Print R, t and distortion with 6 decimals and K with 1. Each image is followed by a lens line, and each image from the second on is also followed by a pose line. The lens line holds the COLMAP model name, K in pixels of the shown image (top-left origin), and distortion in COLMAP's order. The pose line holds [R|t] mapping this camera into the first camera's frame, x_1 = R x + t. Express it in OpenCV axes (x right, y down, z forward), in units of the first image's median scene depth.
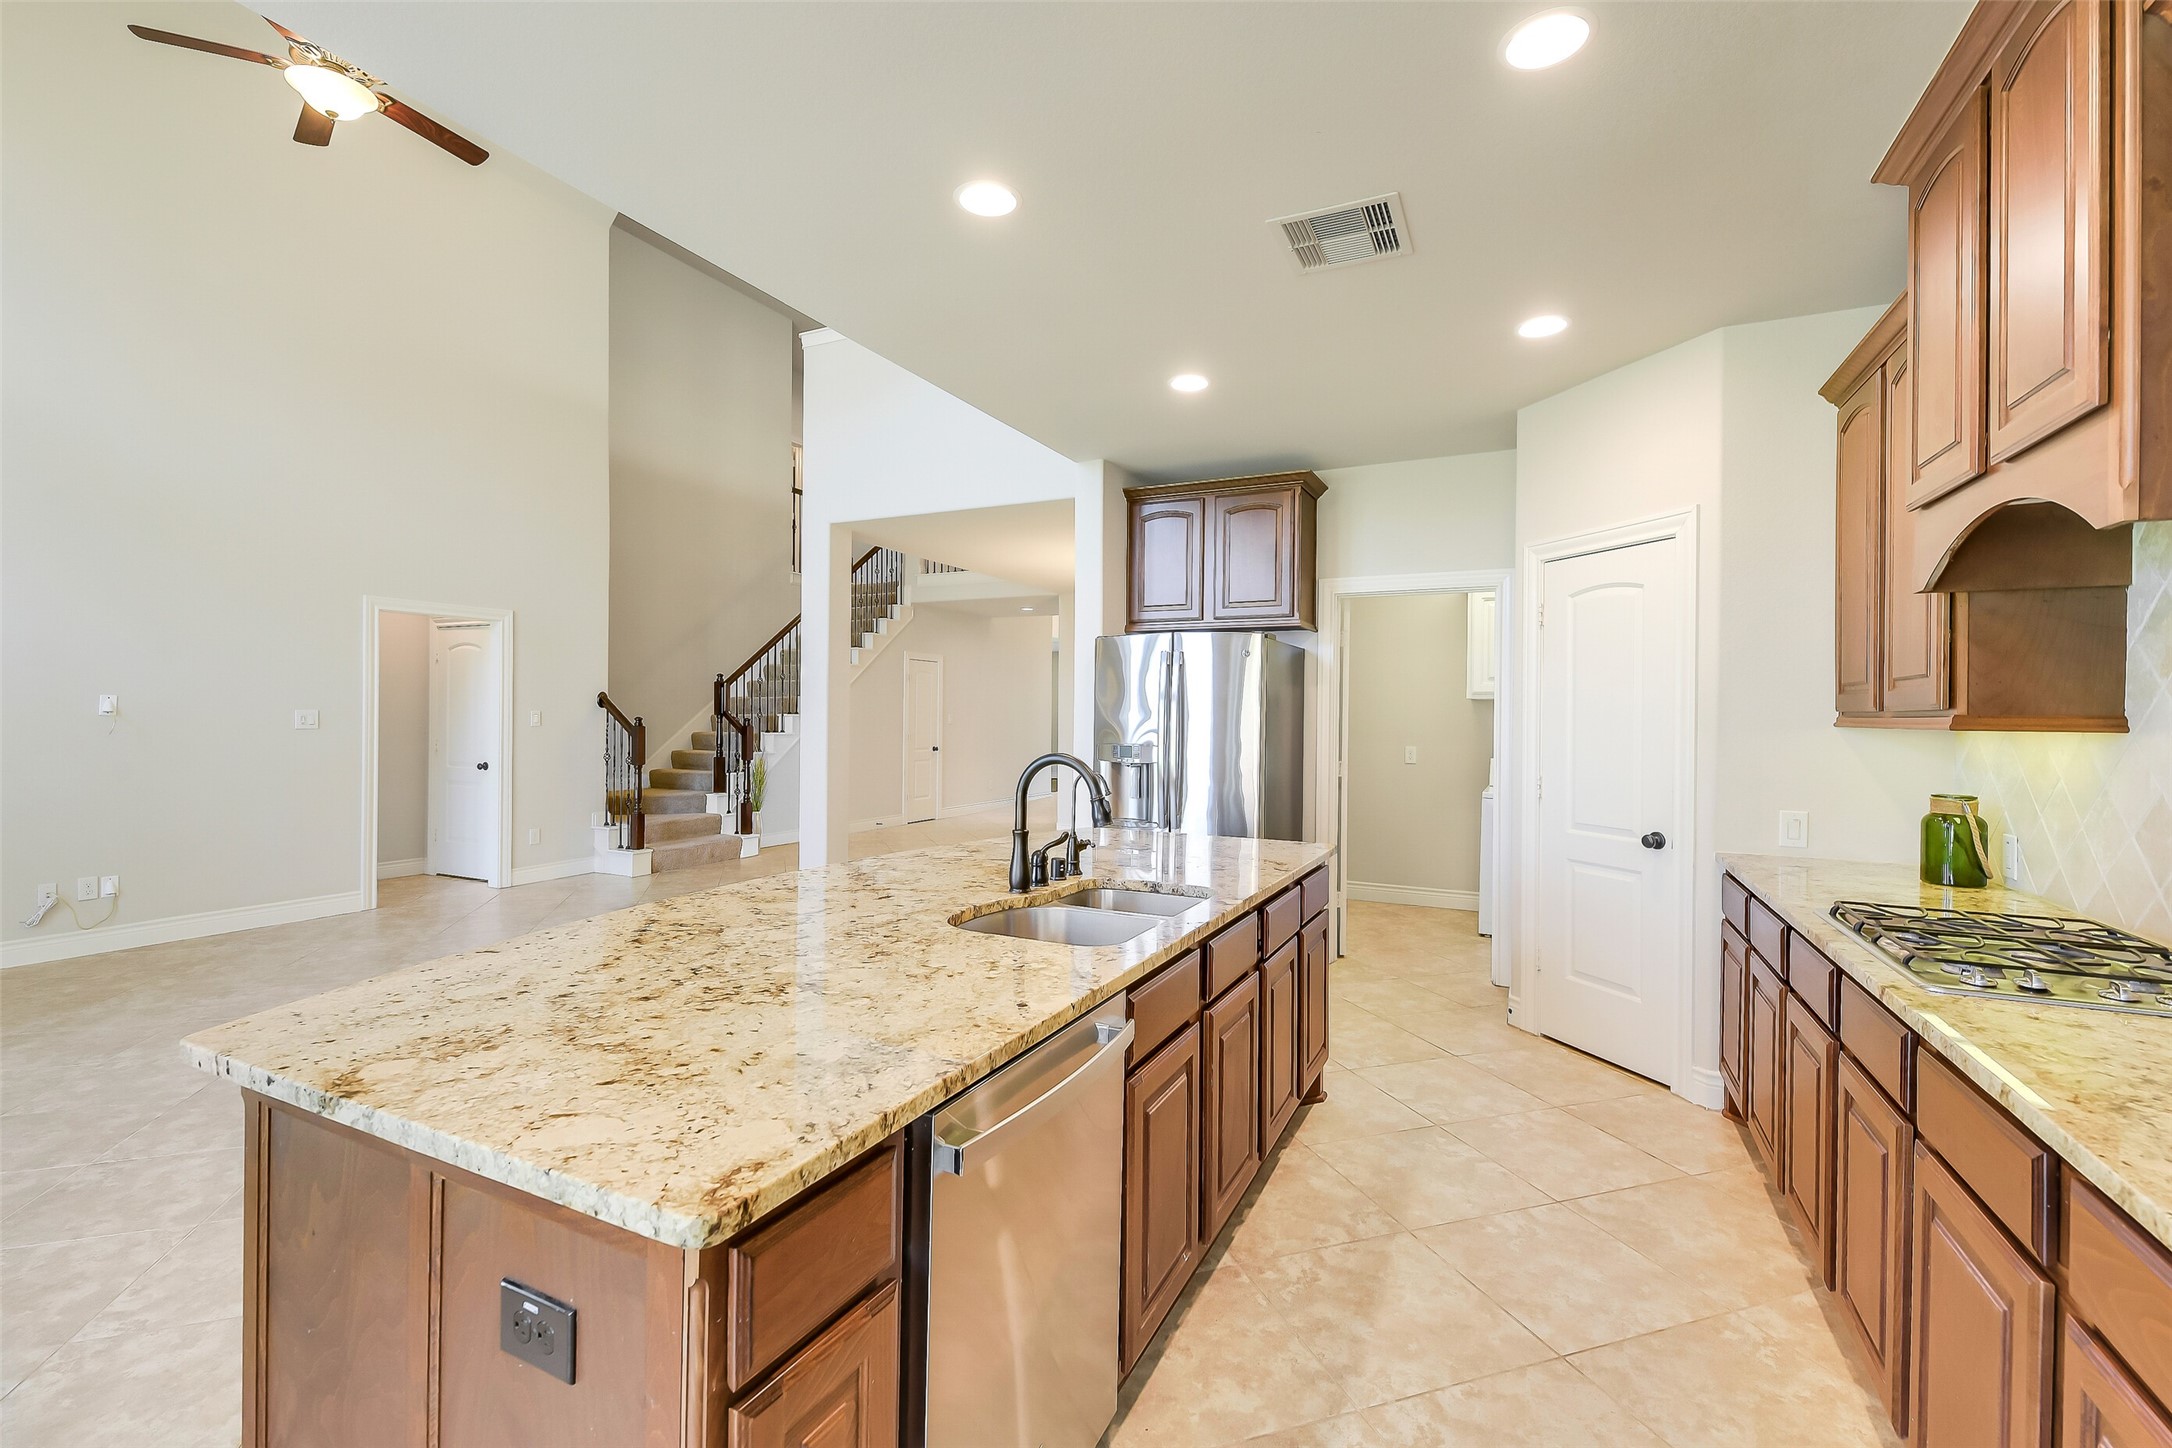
lens RADIAL K [[933.1, 0, 1090.8], [0, 933.1, 717.3], [0, 0, 1]] dist [0.004839, -0.002138]
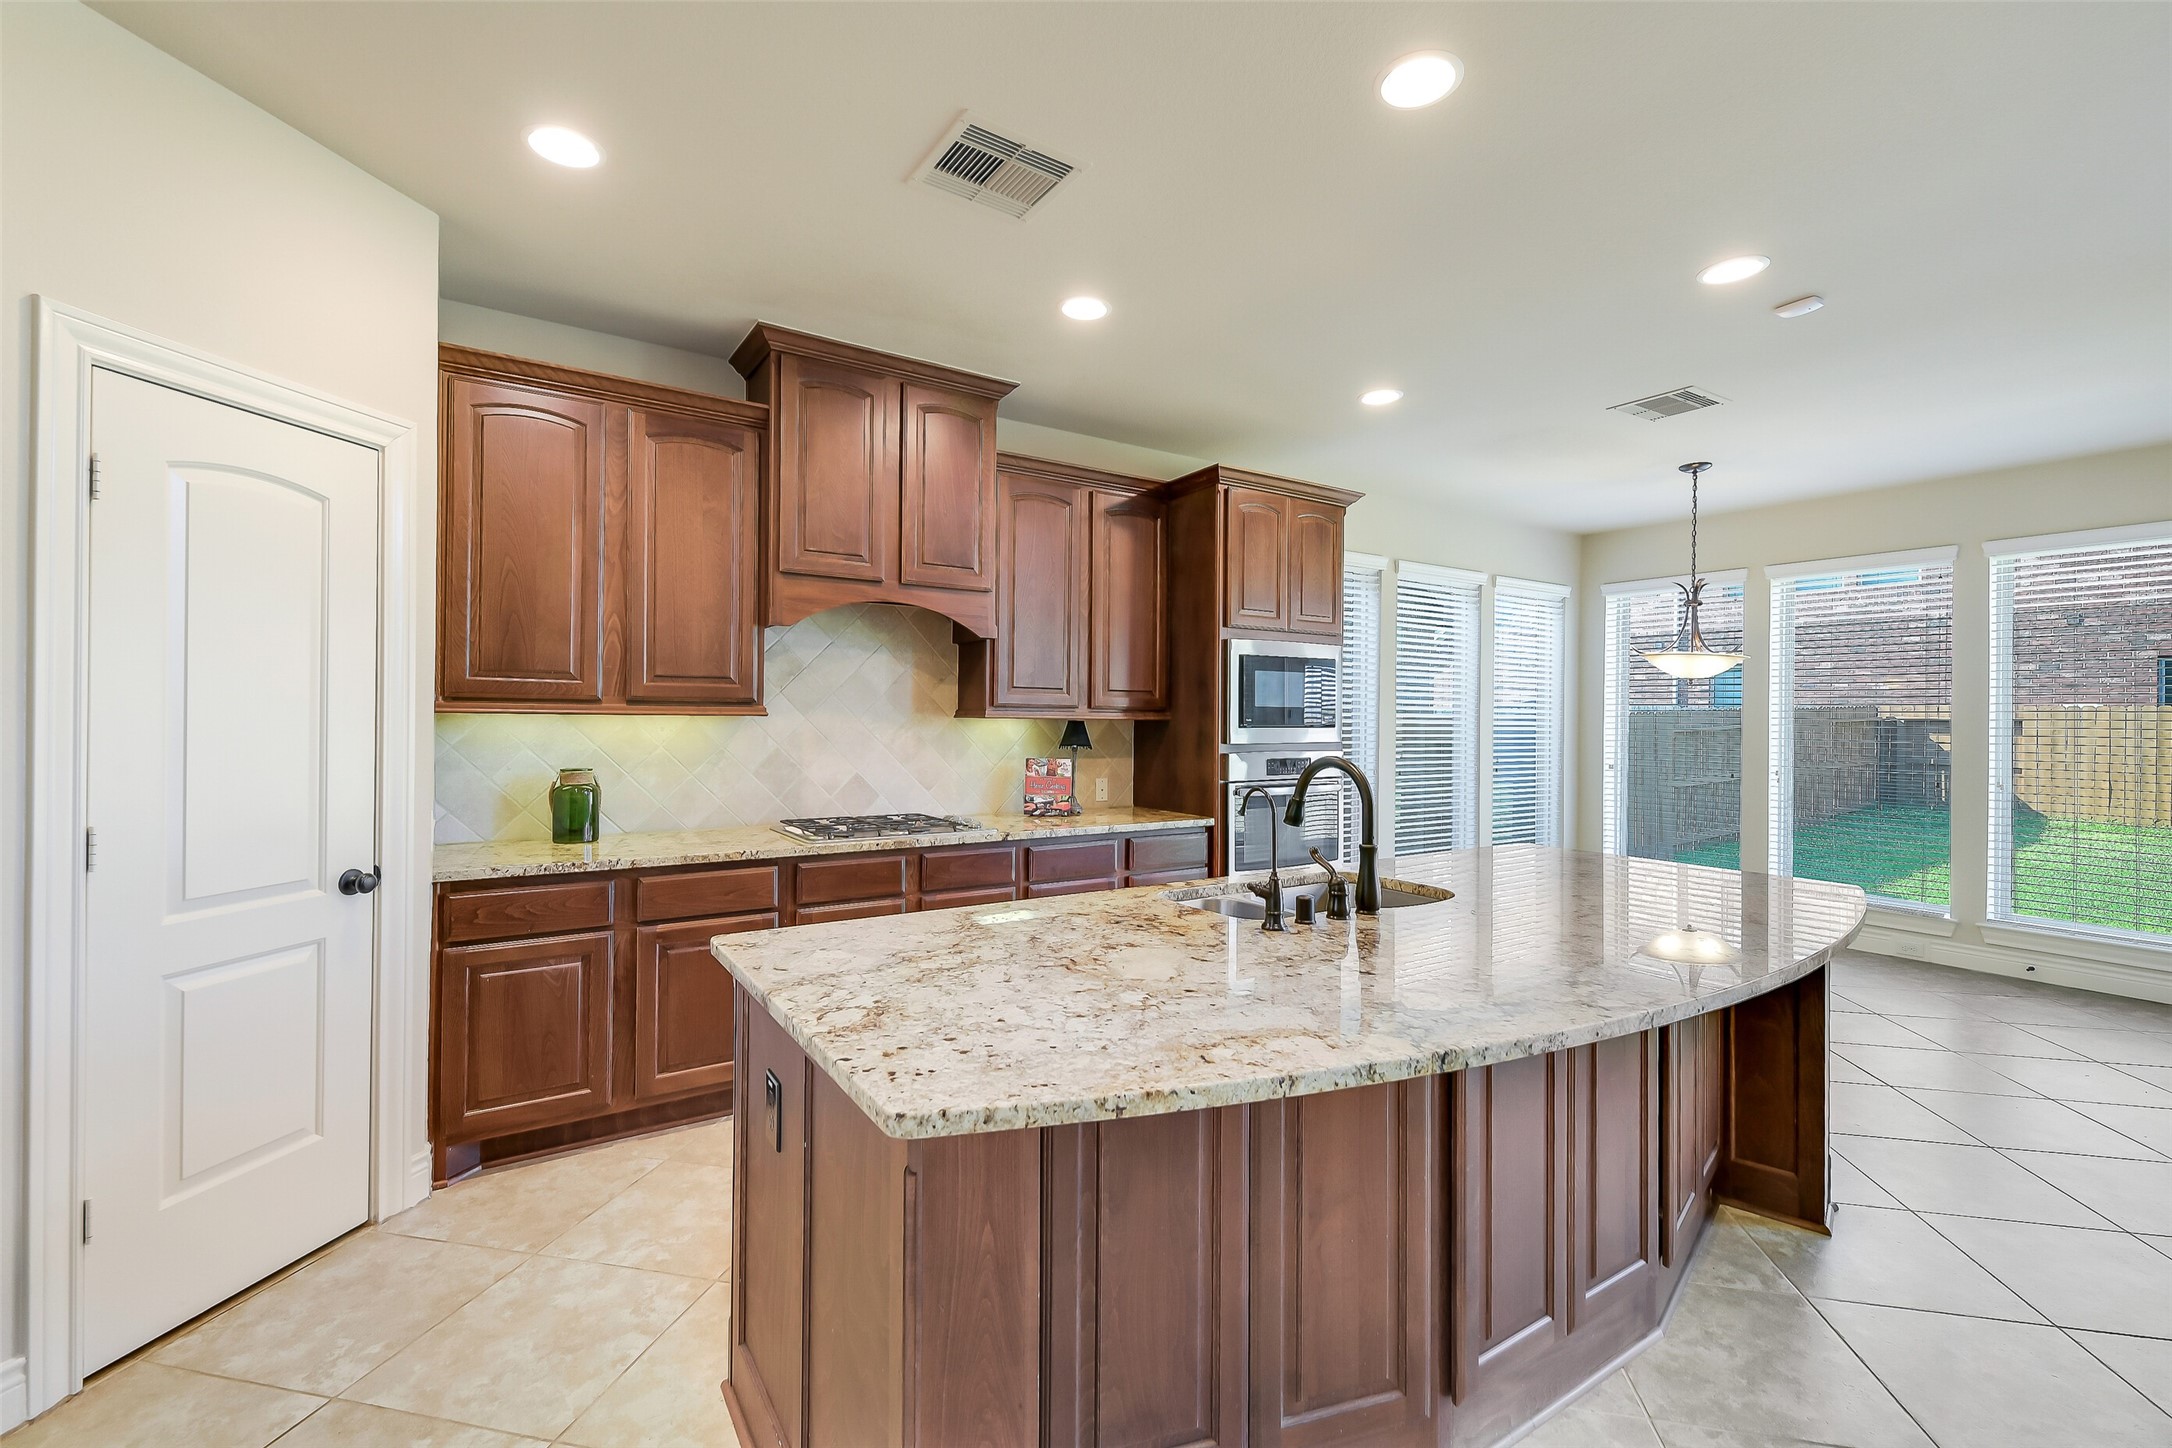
lens RADIAL K [[933.1, 0, 1074.9], [0, 933.1, 713.7], [0, 0, 1]] dist [0.004839, -0.002138]
pose [[-0.855934, -0.015467, 0.516854, -0.142719], [-0.016103, 0.999865, 0.003254, -0.001425], [-0.516834, -0.005538, -0.856068, 0.933475]]
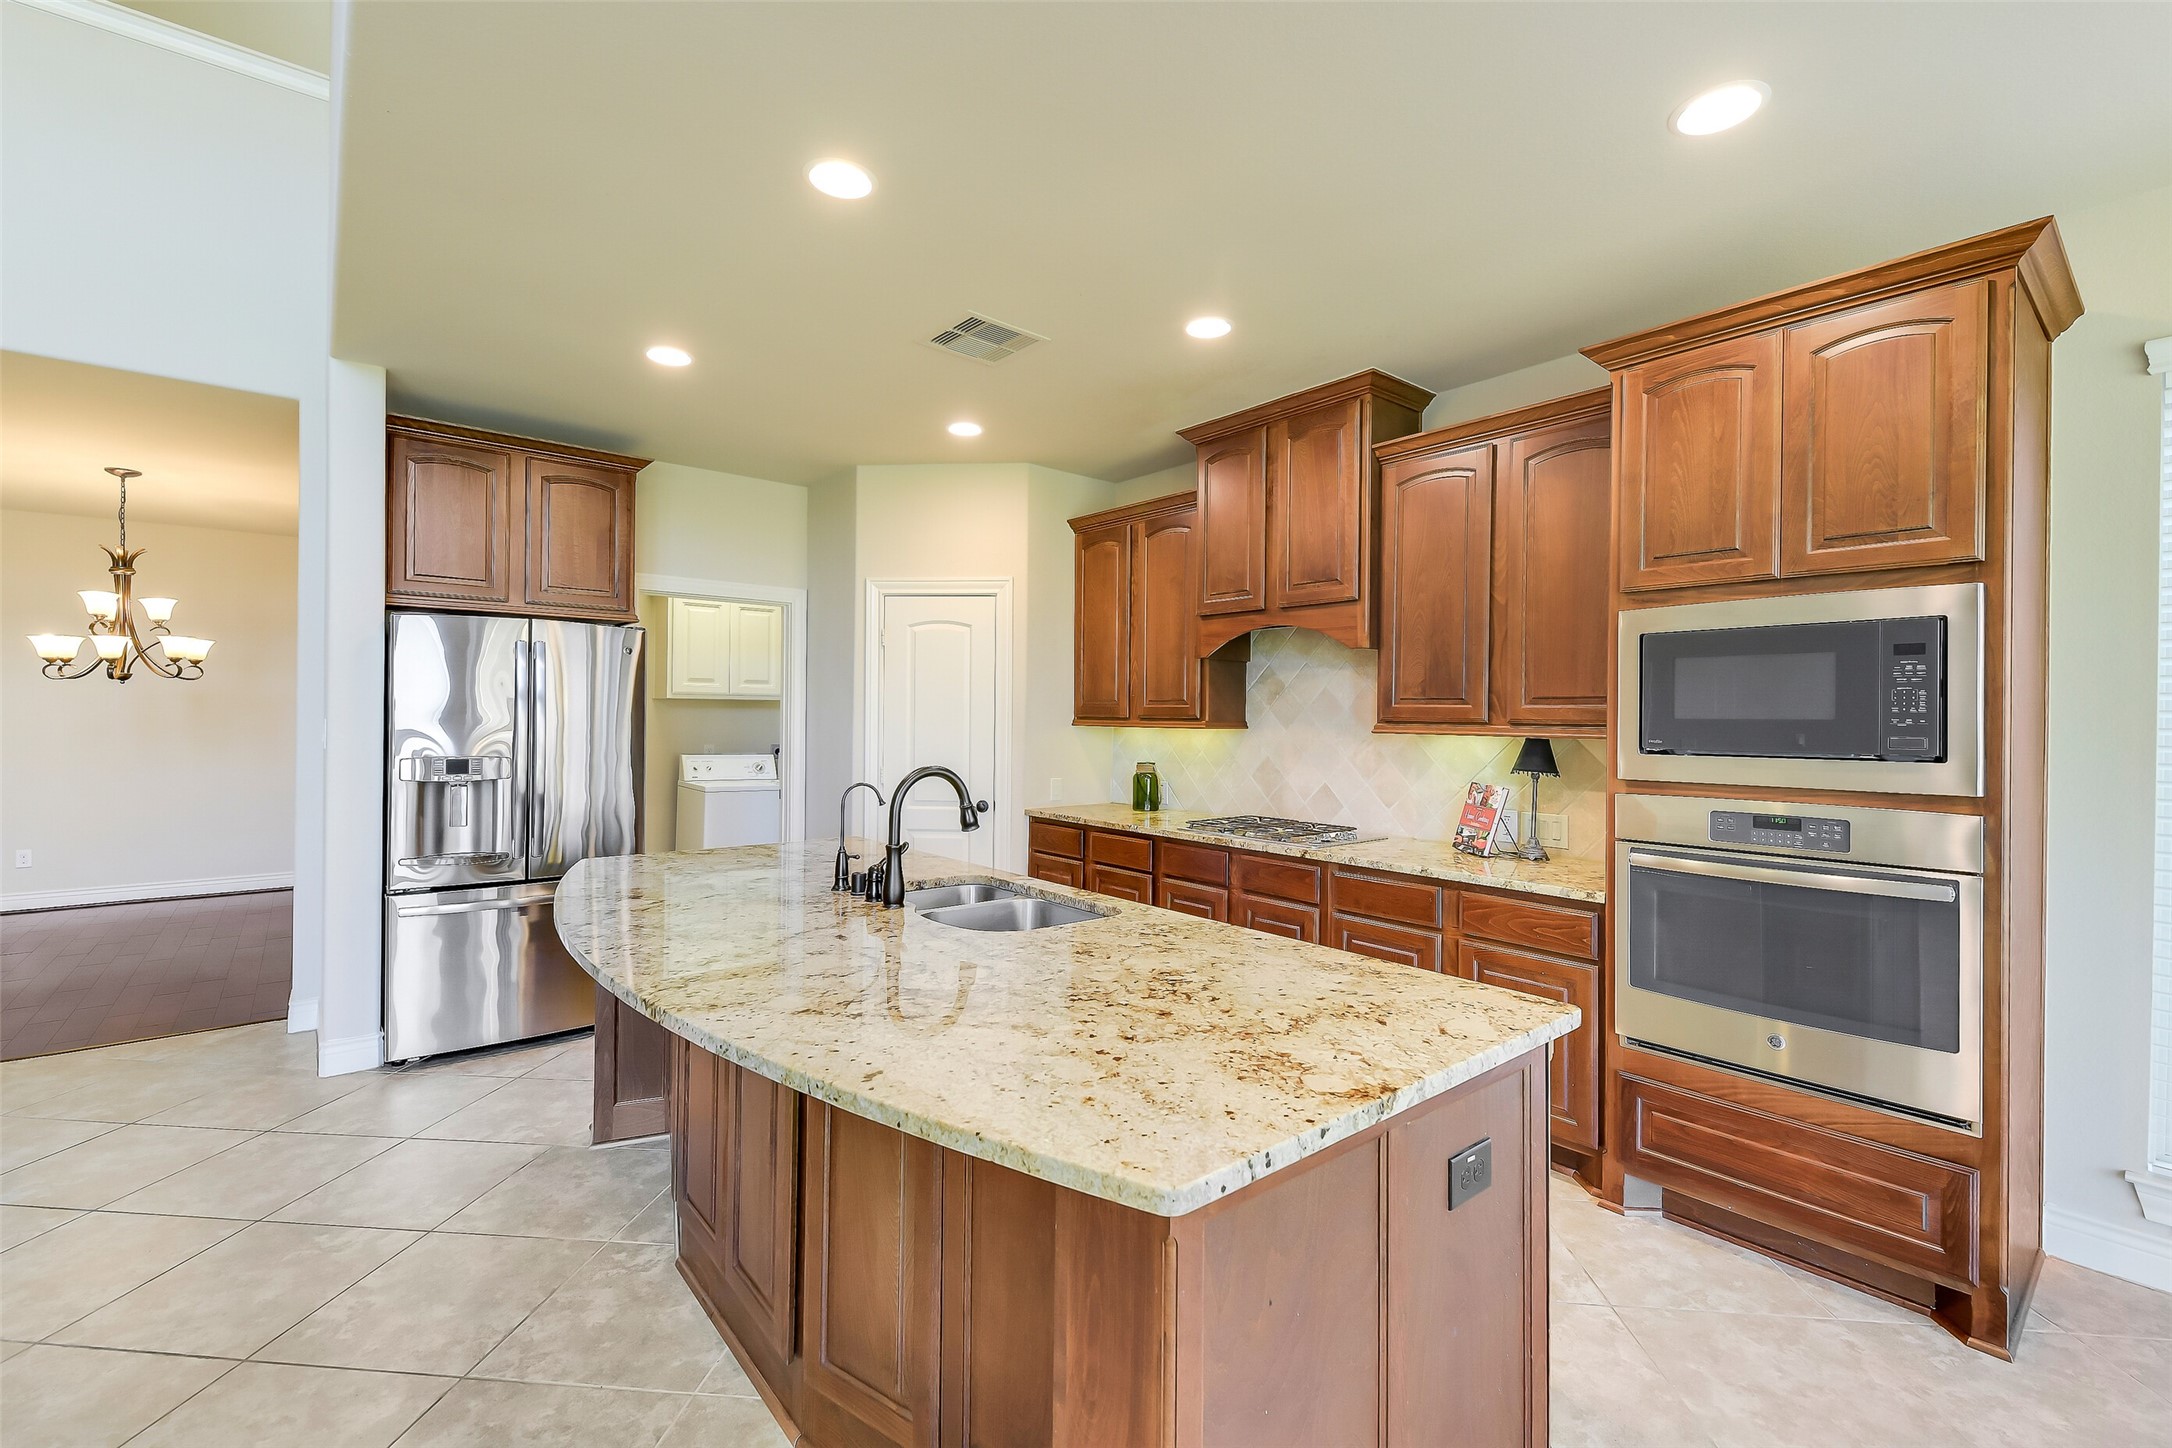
lens RADIAL K [[933.1, 0, 1099.8], [0, 933.1, 704.7], [0, 0, 1]] dist [0.004839, -0.002138]
pose [[0.399864, 0.005281, 0.916559, -0.437482], [-0.003924, 0.999984, -0.004050, -0.012651], [-0.916566, -0.001977, 0.399878, 0.192671]]
